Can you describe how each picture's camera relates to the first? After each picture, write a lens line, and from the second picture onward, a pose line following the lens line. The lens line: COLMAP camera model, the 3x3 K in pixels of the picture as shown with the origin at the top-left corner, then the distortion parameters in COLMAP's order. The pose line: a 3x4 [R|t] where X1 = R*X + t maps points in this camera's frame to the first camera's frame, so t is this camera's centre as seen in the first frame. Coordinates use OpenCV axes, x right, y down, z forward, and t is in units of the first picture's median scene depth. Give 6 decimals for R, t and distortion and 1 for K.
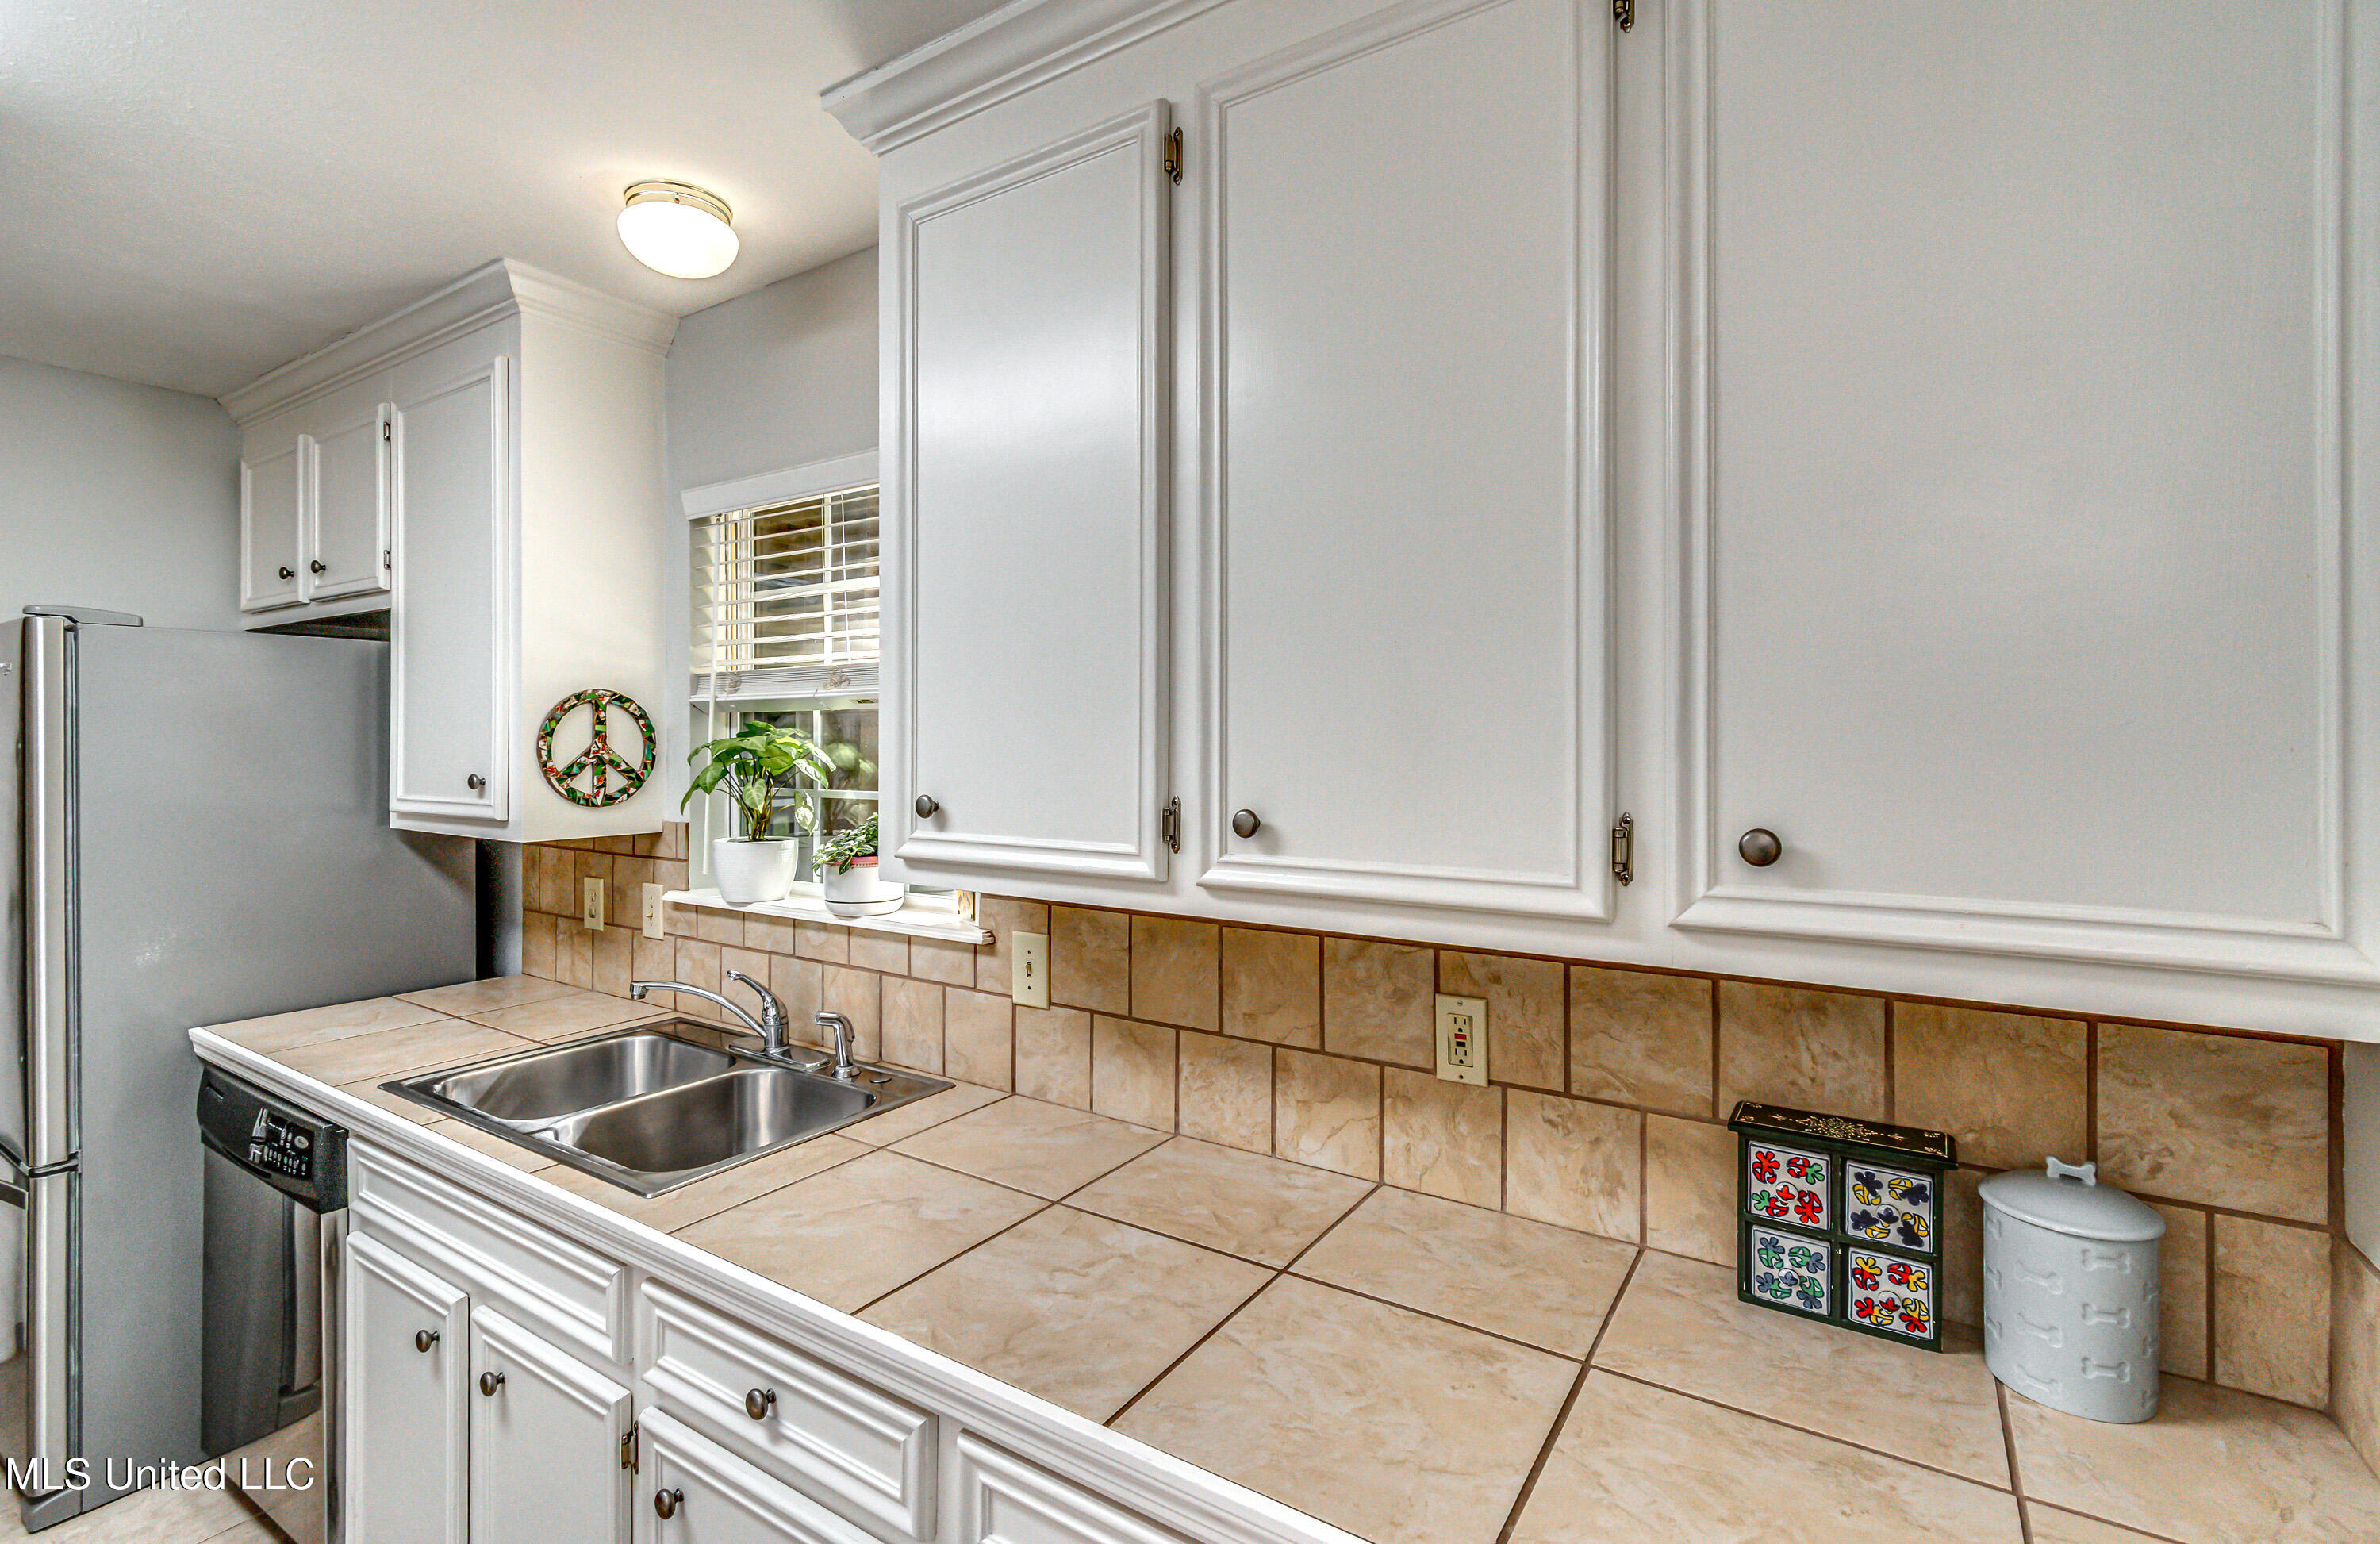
lens RADIAL K [[1092.7, 0, 1184.6], [0, 1092.7, 736.8], [0, 0, 1]] dist [-0.002651, 0.000157]
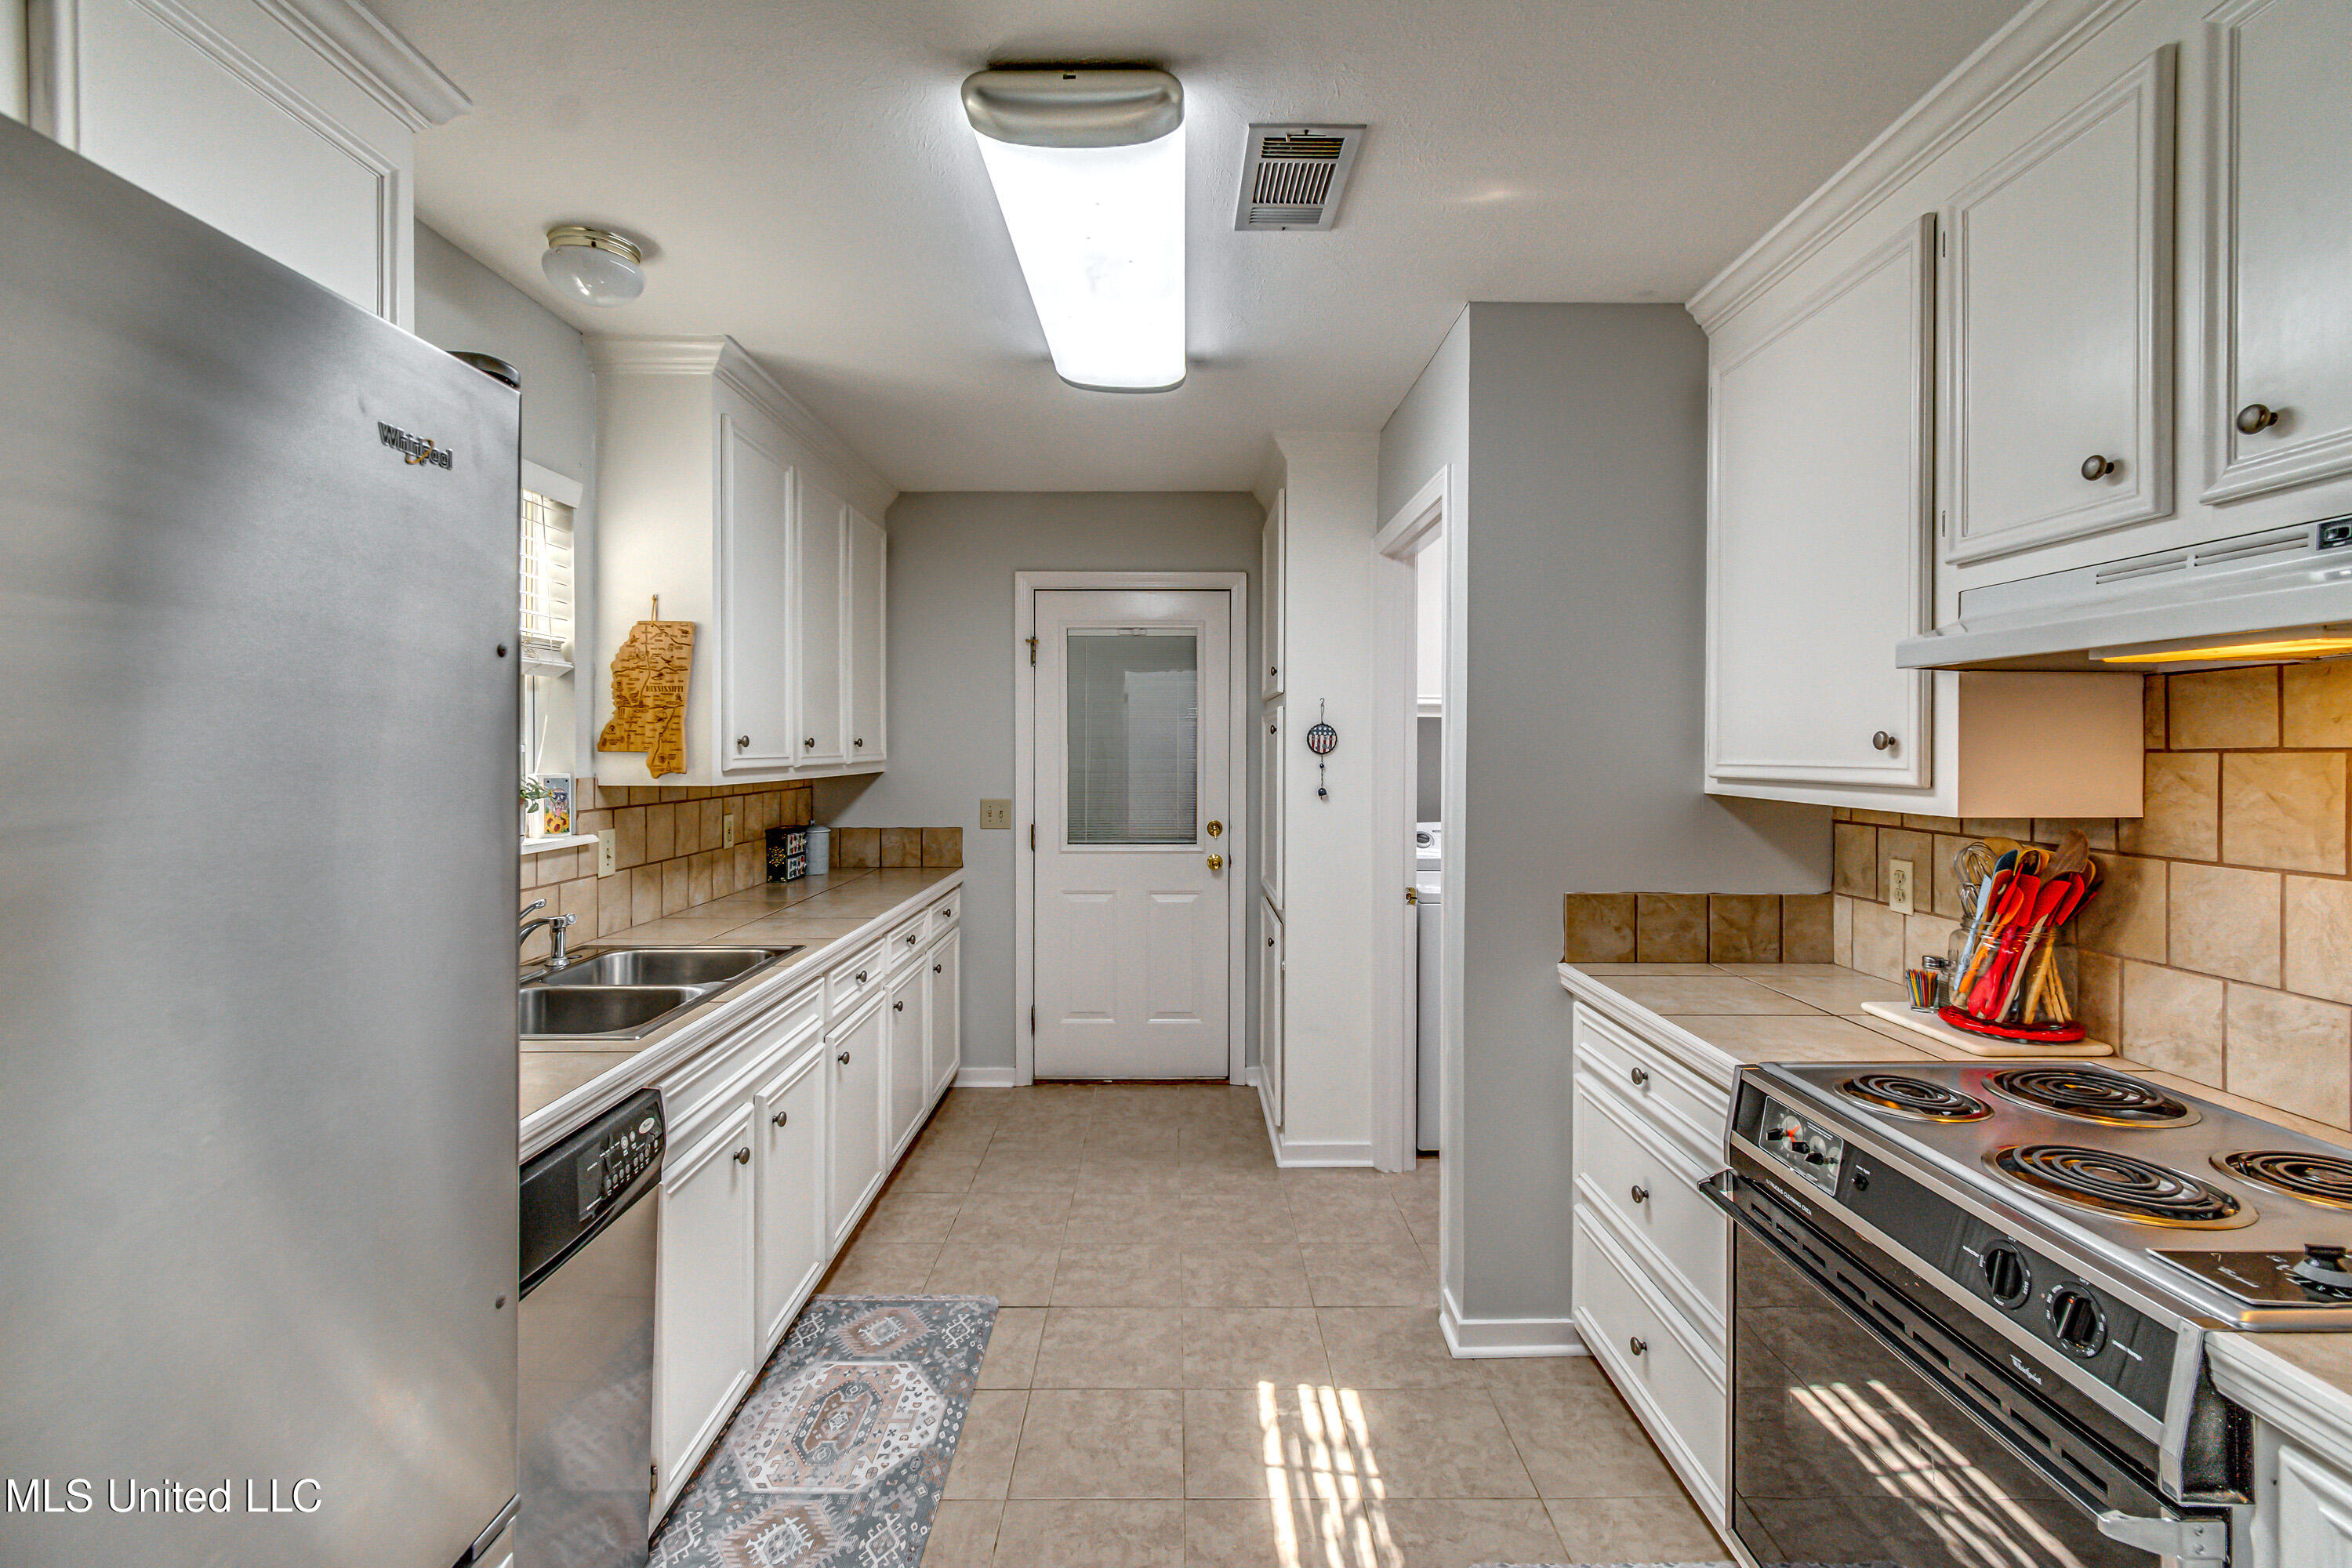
lens RADIAL K [[1042.9, 0, 1179.2], [0, 1042.9, 755.5], [0, 0, 1]] dist [0.000551, -0.000199]
pose [[-0.561020, -0.007204, 0.827771, -2.243646], [-0.003401, 0.999974, 0.006398, 0.075054], [-0.827795, 0.000774, -0.561030, 1.418455]]
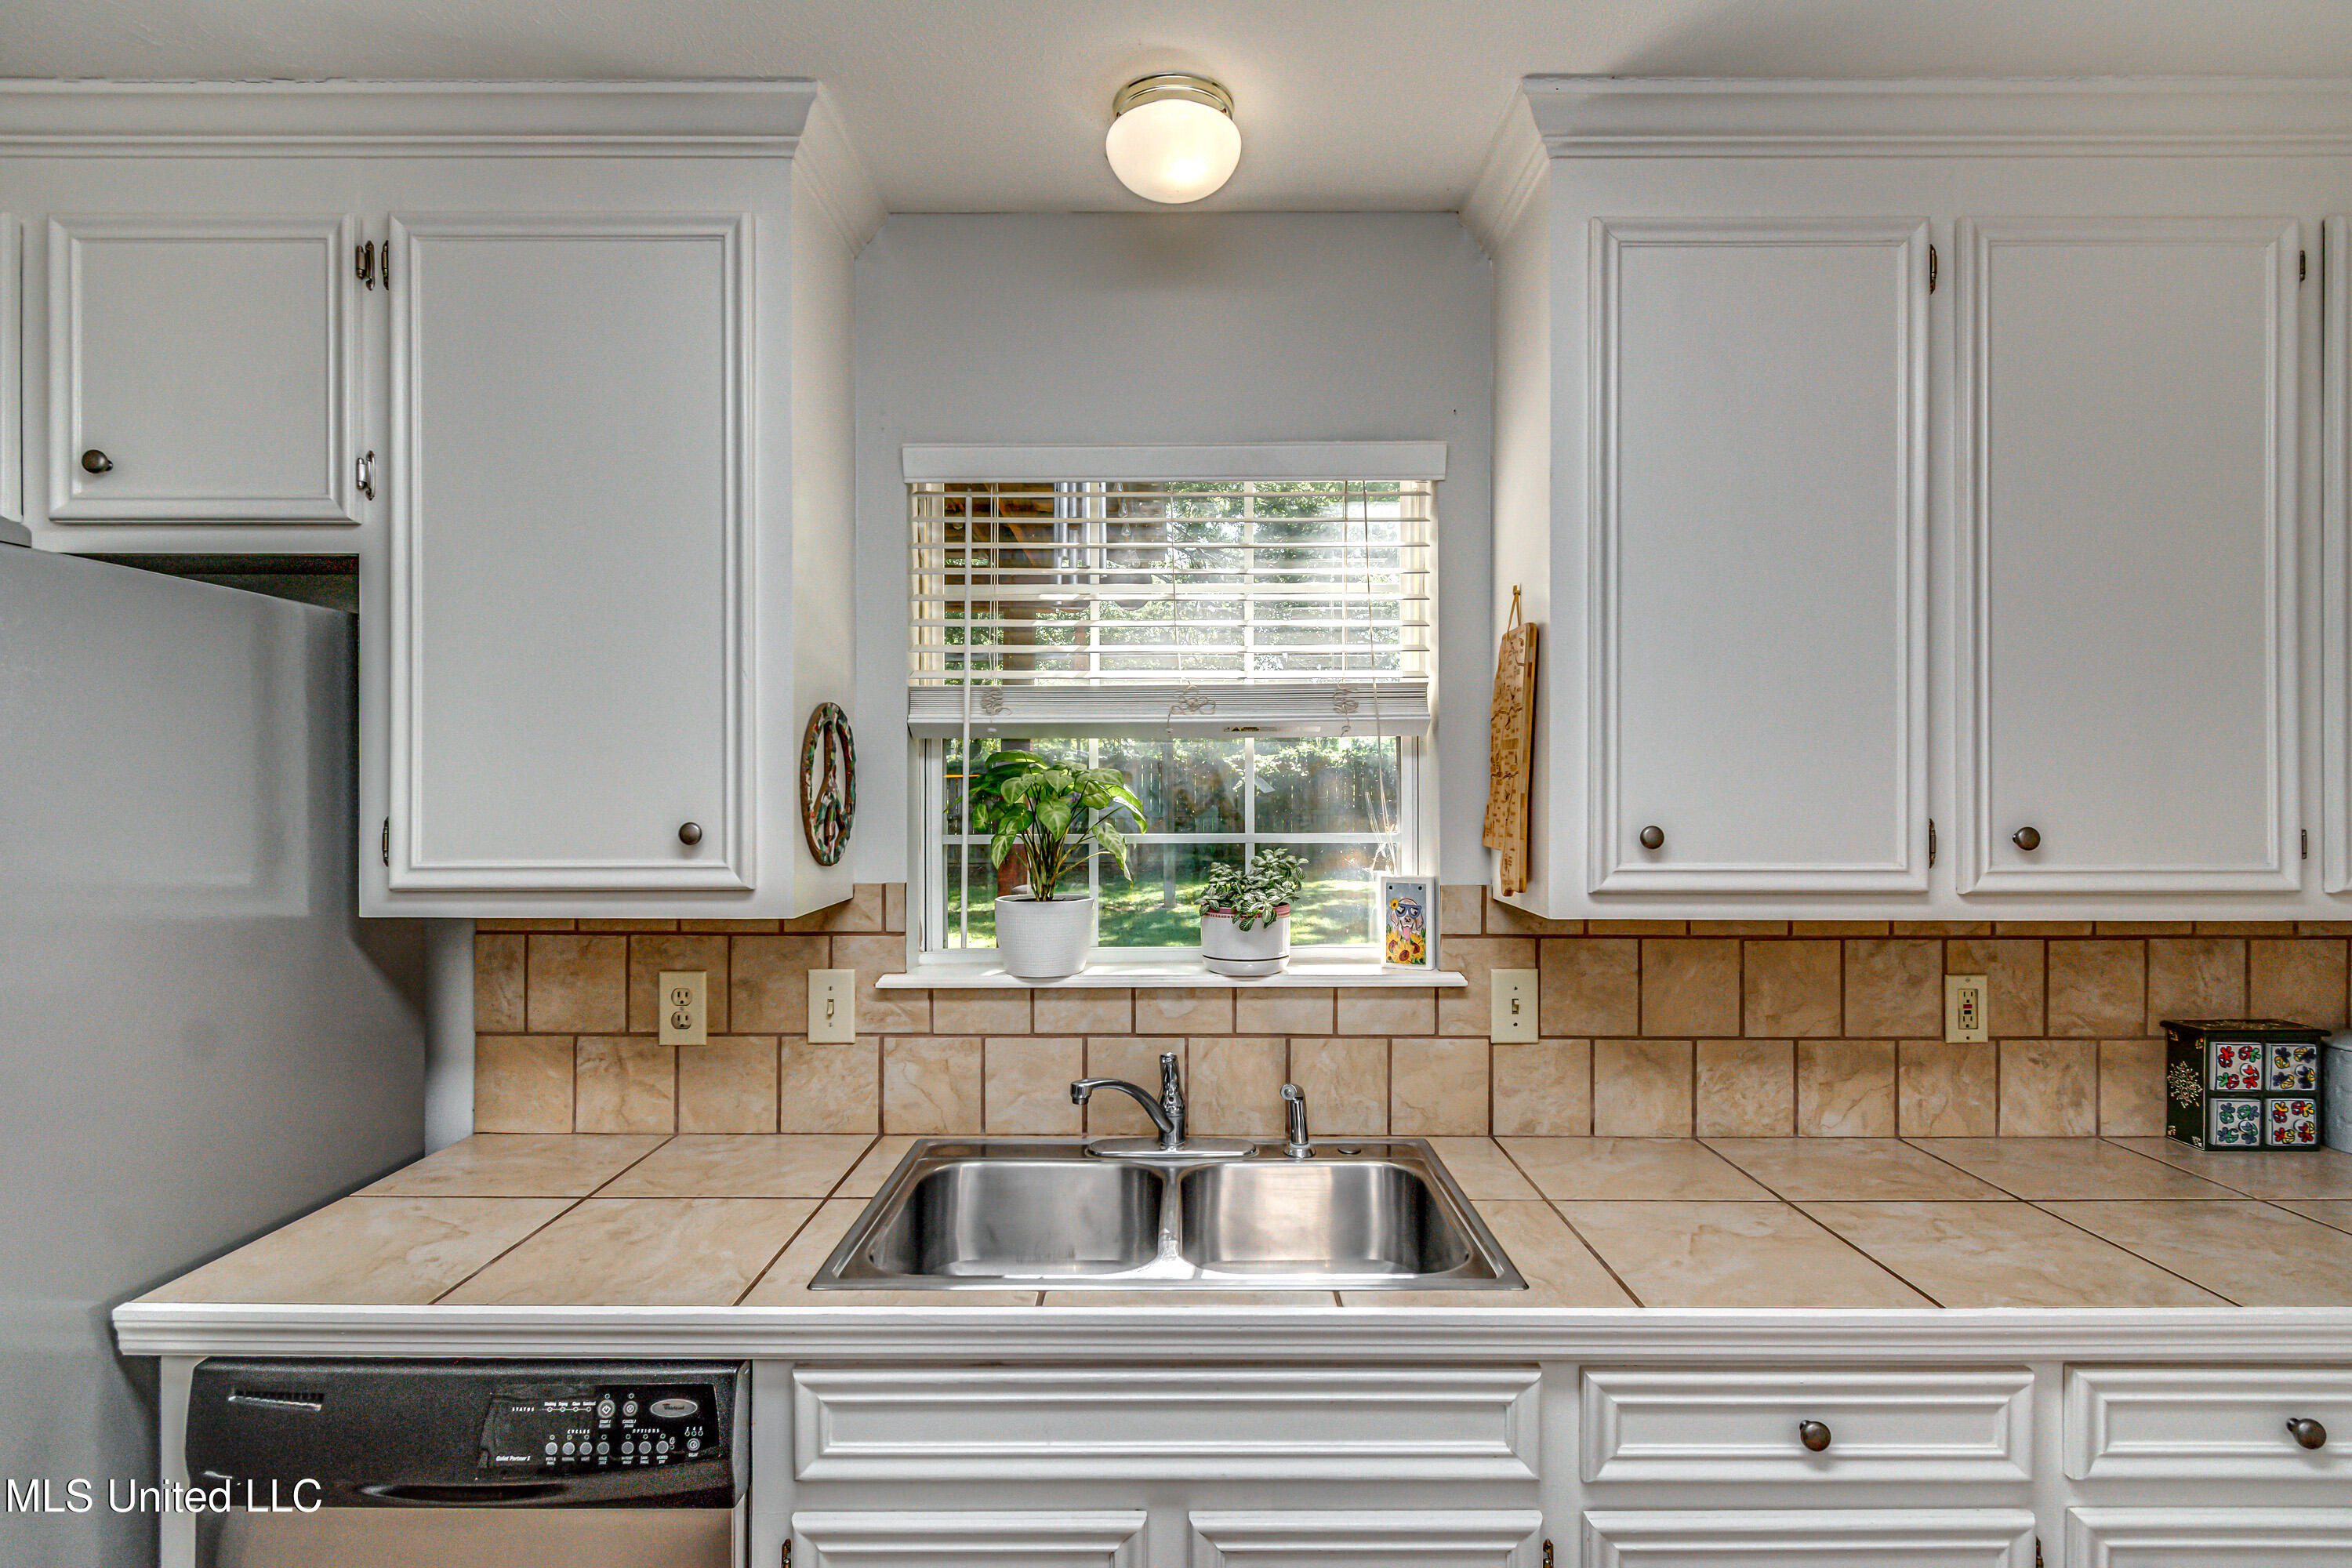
lens RADIAL K [[1147.1, 0, 1176.0], [0, 1147.1, 784.0], [0, 0, 1]] dist [0.001594, -0.004924]
pose [[0.834423, 0.003173, 0.551115, -1.184973], [-0.001187, 0.999991, -0.003962, 0.020720], [-0.551123, 0.002652, 0.834420, 0.371405]]
